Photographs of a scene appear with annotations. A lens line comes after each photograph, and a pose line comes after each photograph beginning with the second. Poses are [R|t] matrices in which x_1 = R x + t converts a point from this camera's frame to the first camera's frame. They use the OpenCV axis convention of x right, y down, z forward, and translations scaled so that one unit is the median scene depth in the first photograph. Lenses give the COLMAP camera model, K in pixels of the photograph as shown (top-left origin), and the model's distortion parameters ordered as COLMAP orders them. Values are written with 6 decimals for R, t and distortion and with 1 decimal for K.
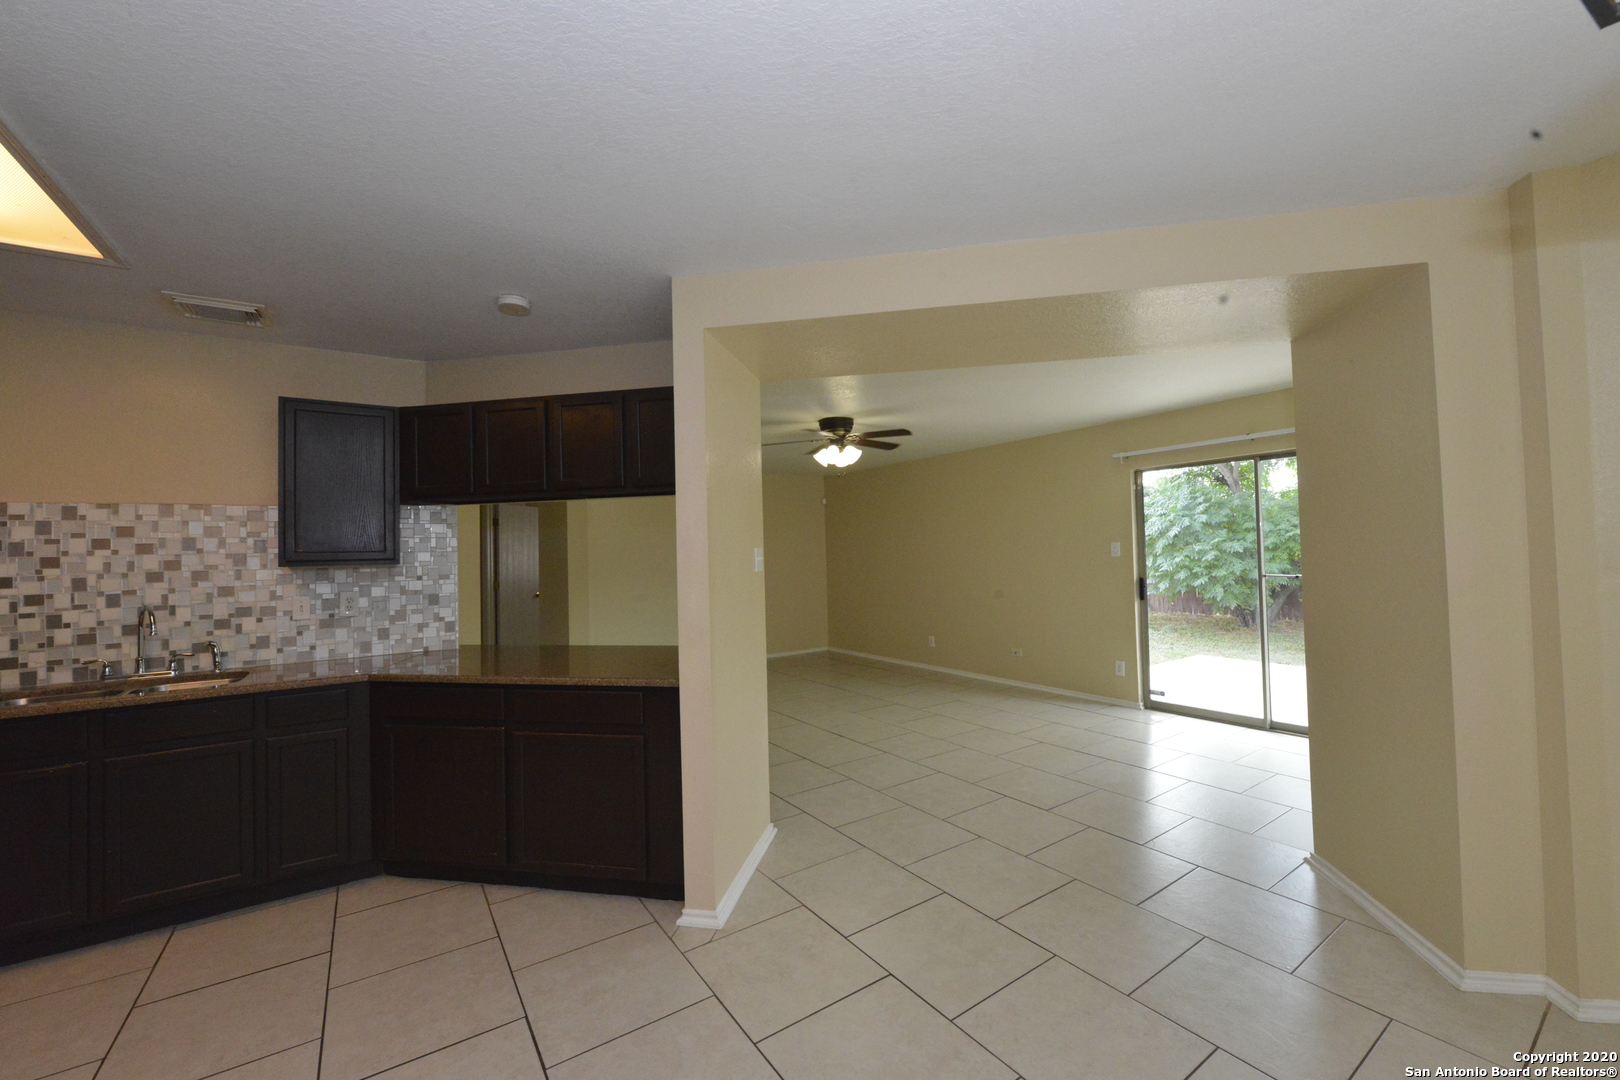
lens RADIAL K [[640.8, 0, 811.5], [0, 640.8, 536.4], [0, 0, 1]] dist [-0.009573, -0.000442]
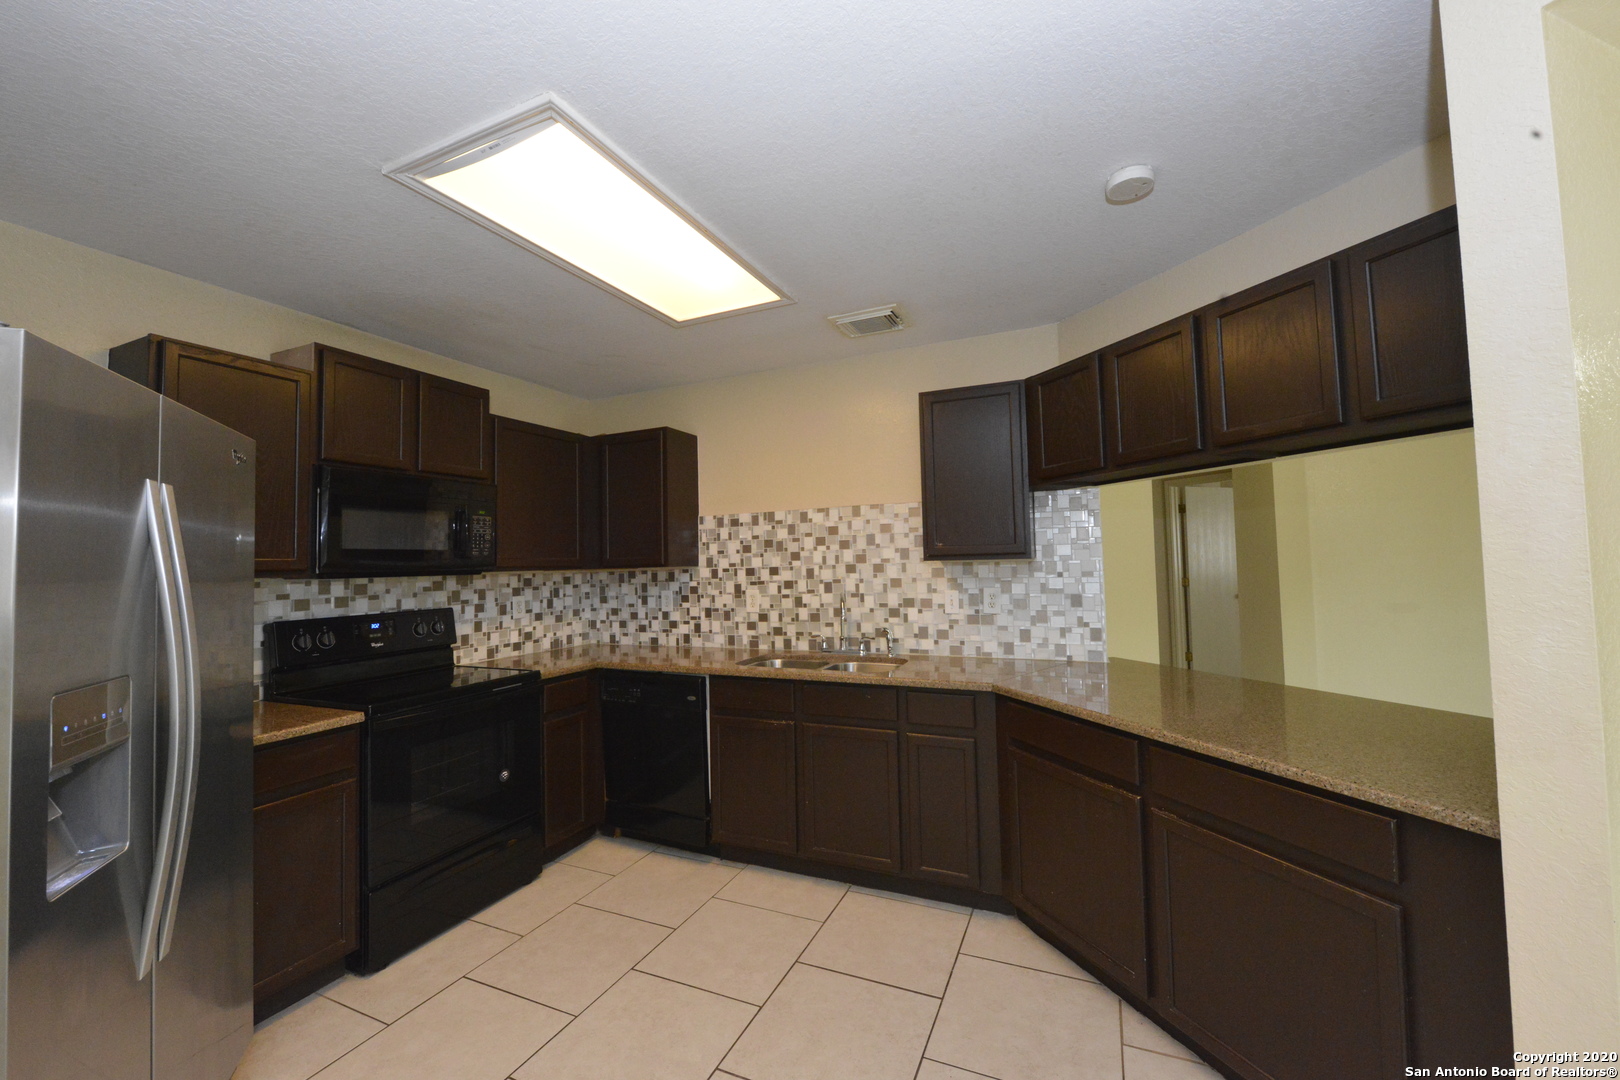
lens RADIAL K [[640.8, 0, 806.2], [0, 640.8, 533.8], [0, 0, 1]] dist [-0.009573, -0.000442]
pose [[0.522463, -0.025159, -0.852291, -0.042807], [0.033105, 0.999409, -0.009208, 0.004999], [0.852019, -0.023404, 0.522987, 0.195375]]
